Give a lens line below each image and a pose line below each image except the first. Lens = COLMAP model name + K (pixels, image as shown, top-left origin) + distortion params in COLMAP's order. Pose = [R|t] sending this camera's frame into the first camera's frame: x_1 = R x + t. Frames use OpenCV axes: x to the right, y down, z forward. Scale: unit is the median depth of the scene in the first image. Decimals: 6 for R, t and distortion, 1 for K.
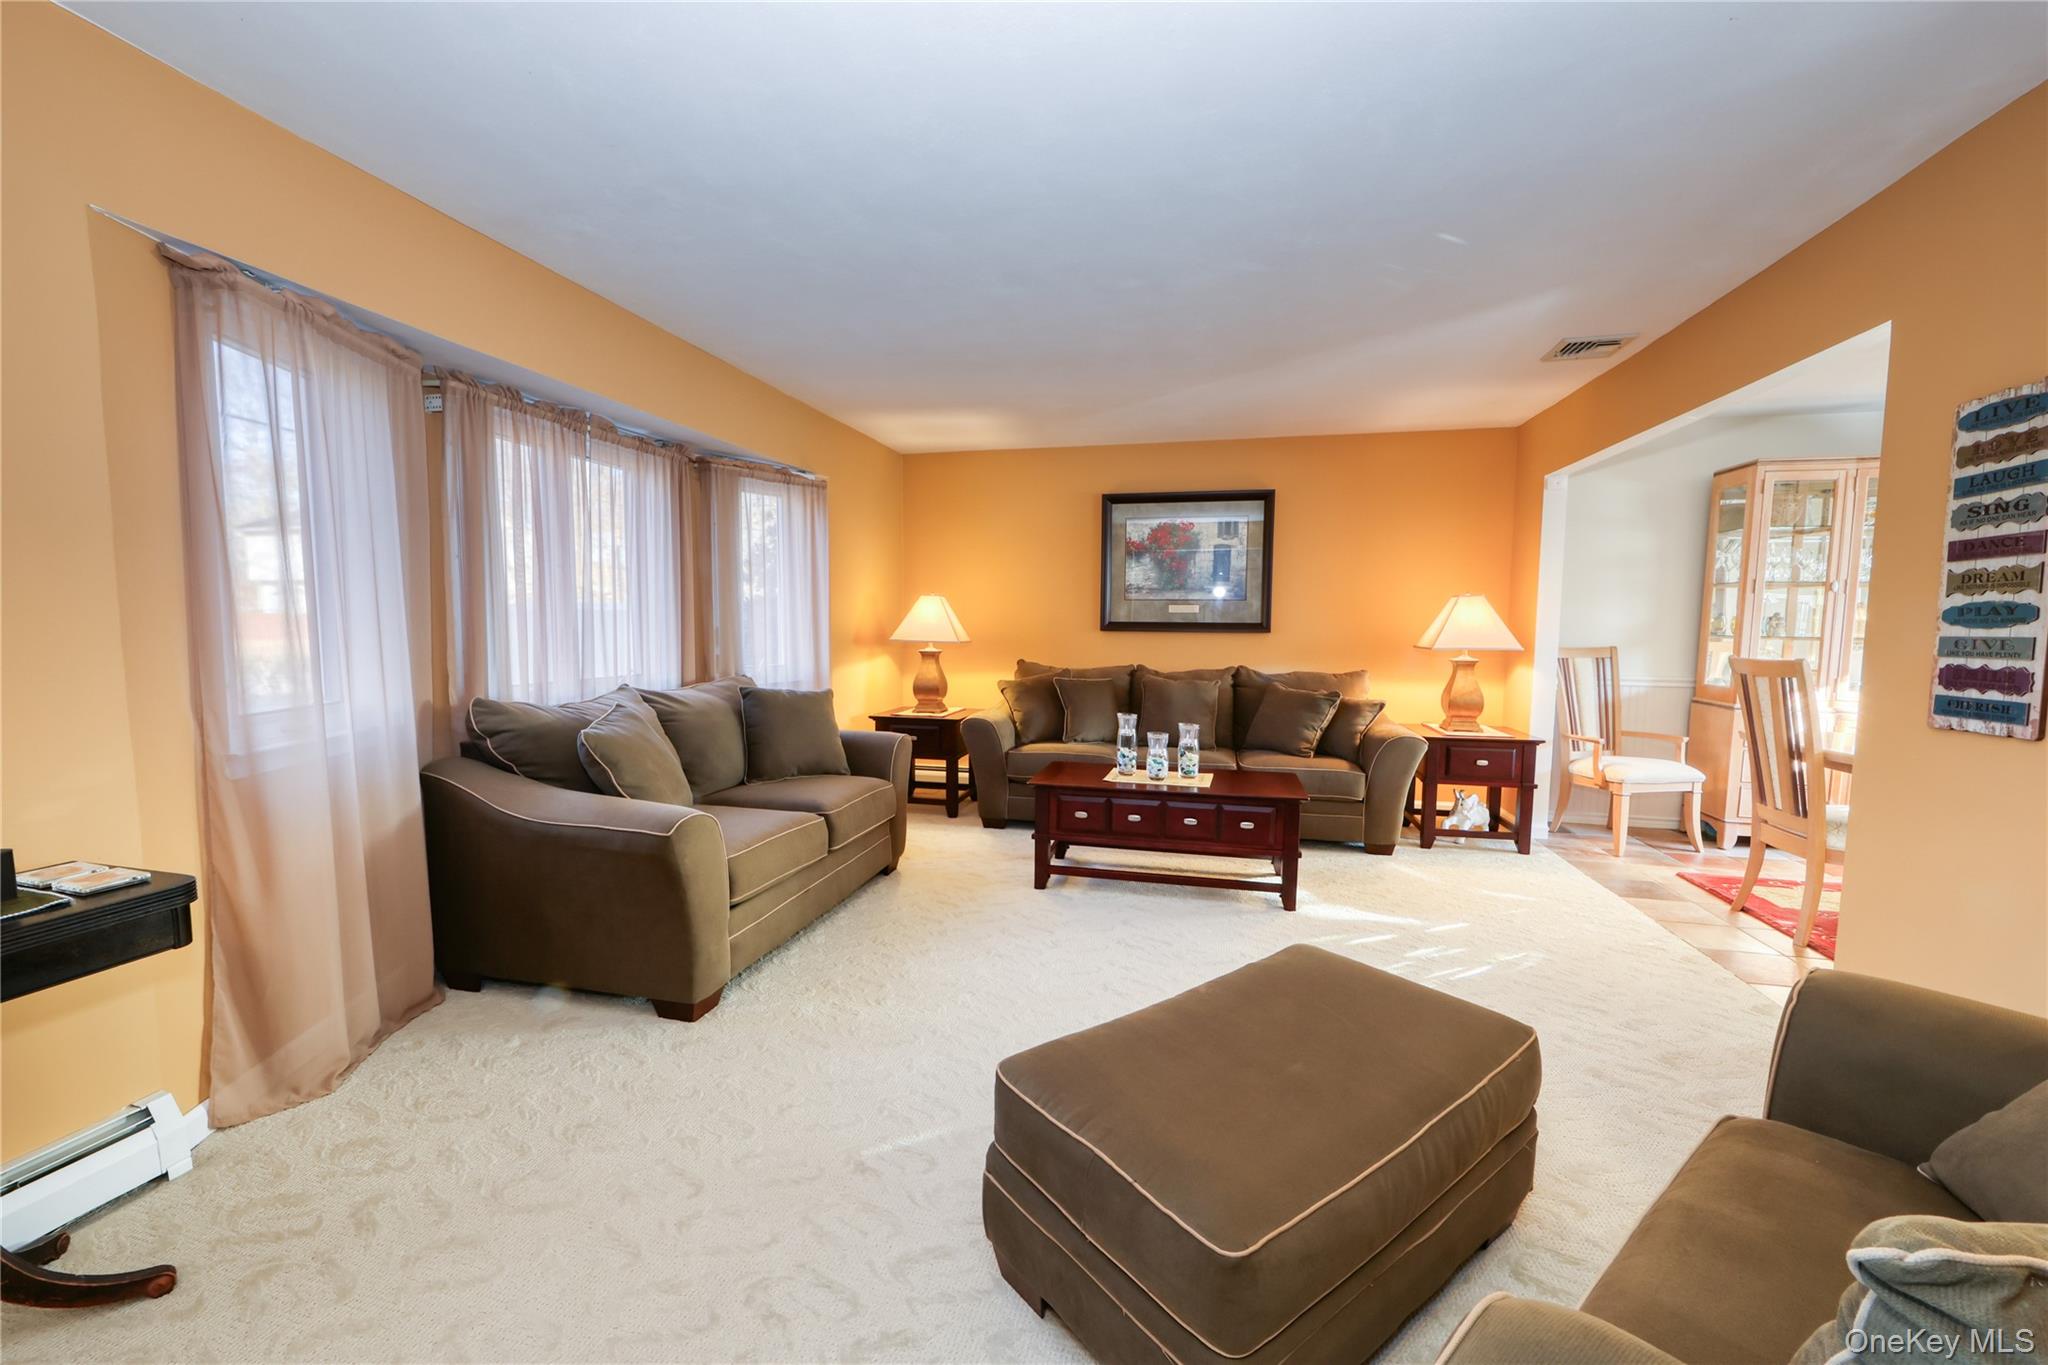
lens RADIAL K [[799.2, 0, 1026.5], [0, 799.2, 687.1], [0, 0, 1]] dist [0.000438, 0.000064]
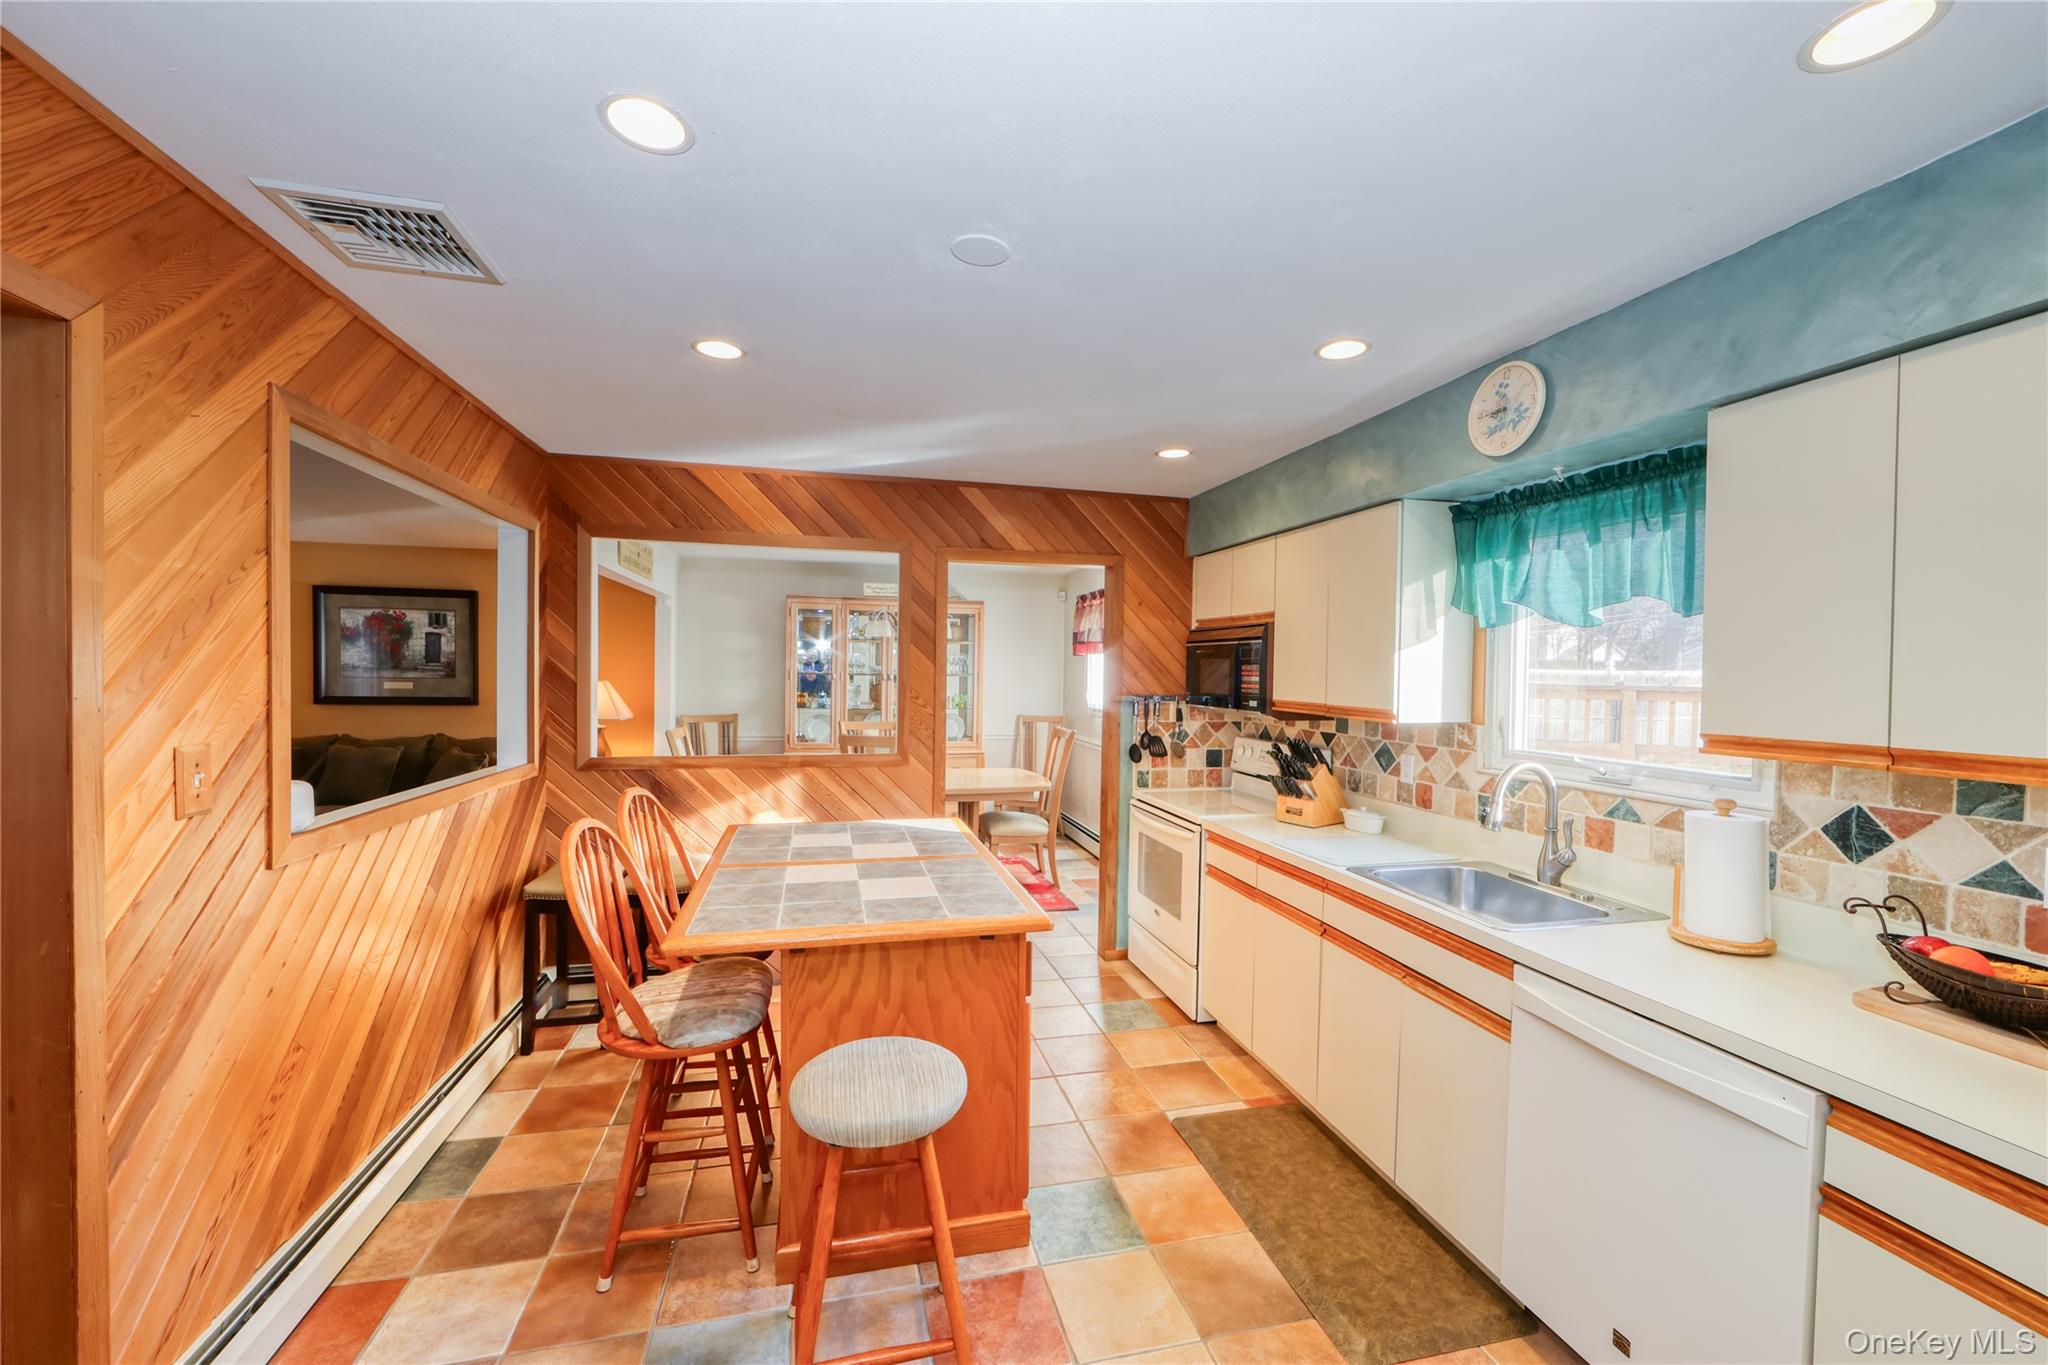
lens RADIAL K [[799.2, 0, 1019.6], [0, 799.2, 682.4], [0, 0, 1]] dist [0.000438, 0.000064]
pose [[0.894632, -0.000767, 0.446804, 0.494933], [0.027544, 0.998191, -0.053439, -0.013338], [-0.445955, 0.060115, 0.893034, -0.473034]]
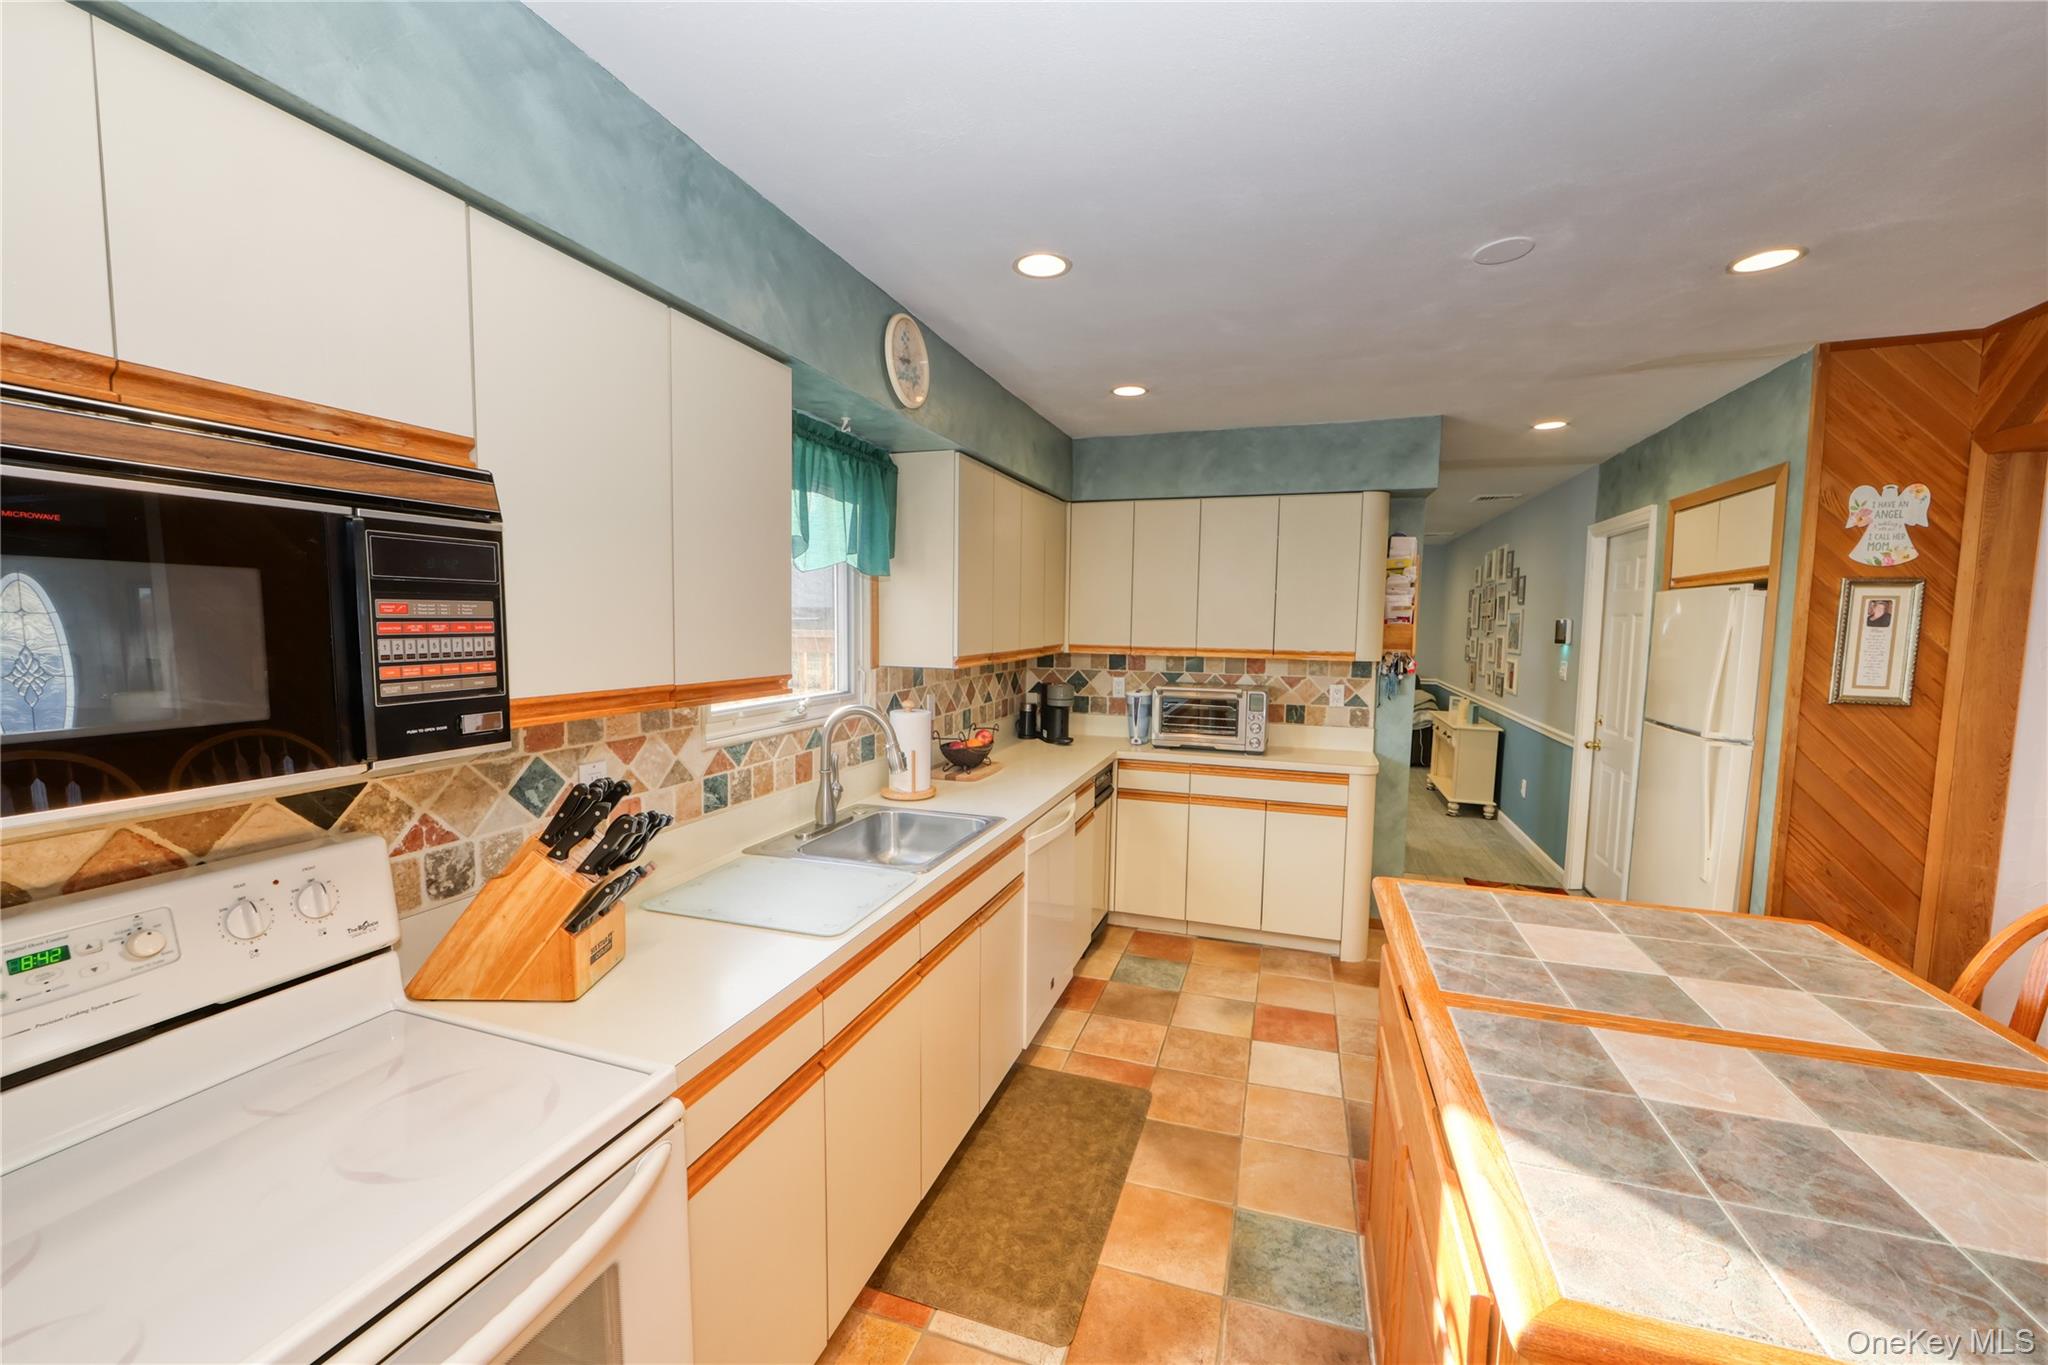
lens RADIAL K [[799.2, 0, 1024.8], [0, 799.2, 688.8], [0, 0, 1]] dist [0.000438, 0.000064]
pose [[-0.994554, -0.028682, 0.100193, 1.531749], [-0.011466, 0.985661, 0.168349, -0.211593], [-0.103585, 0.166283, -0.980622, 1.894759]]
